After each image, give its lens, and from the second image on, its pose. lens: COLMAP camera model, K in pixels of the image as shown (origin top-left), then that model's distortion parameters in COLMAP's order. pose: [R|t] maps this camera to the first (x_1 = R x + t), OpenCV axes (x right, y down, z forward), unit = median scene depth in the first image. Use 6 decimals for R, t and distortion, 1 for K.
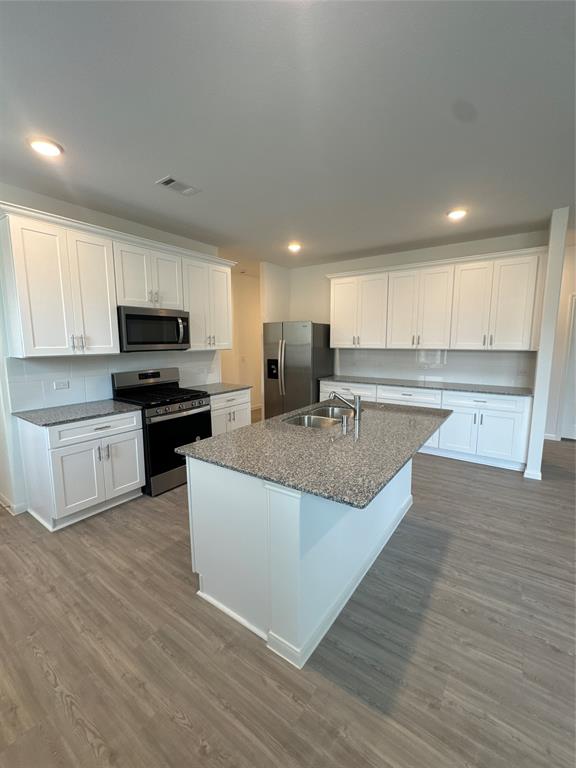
lens RADIAL K [[325.7, 0, 288.0], [0, 325.7, 384.0], [0, 0, 1]] dist [-0.004507, 0.000587]
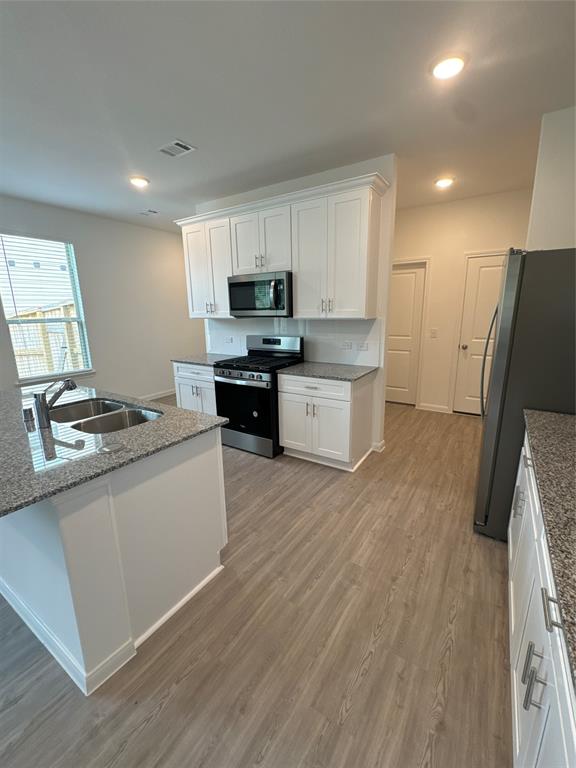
lens RADIAL K [[325.7, 0, 288.0], [0, 325.7, 384.0], [0, 0, 1]] dist [-0.004507, 0.000587]
pose [[0.047619, 0.227831, -0.972536, 0.667077], [-0.121812, 0.967698, 0.220733, -0.142750], [0.991410, 0.107955, 0.073834, 1.102357]]
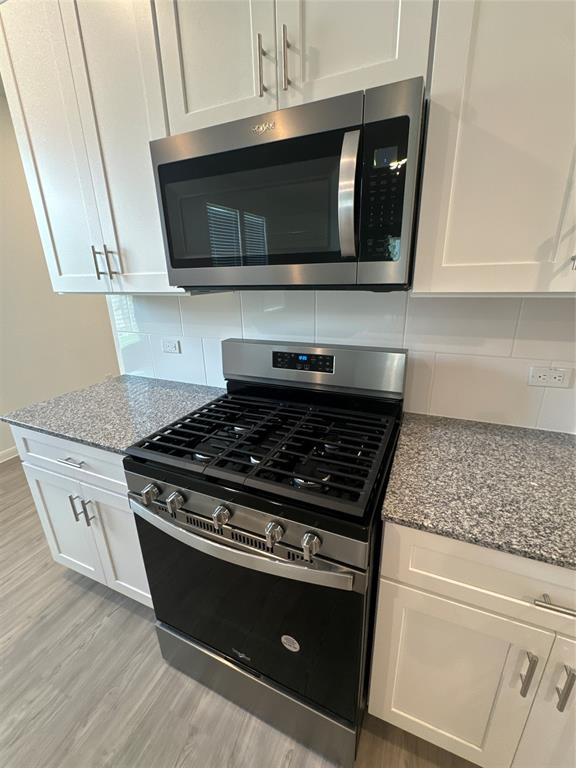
lens RADIAL K [[325.7, 0, 288.0], [0, 325.7, 384.0], [0, 0, 1]] dist [-0.004507, 0.000587]
pose [[0.206373, 0.309561, -0.928214, -0.108234], [-0.114684, 0.949749, 0.291245, -0.114456], [0.971729, 0.046346, 0.231504, 1.008013]]
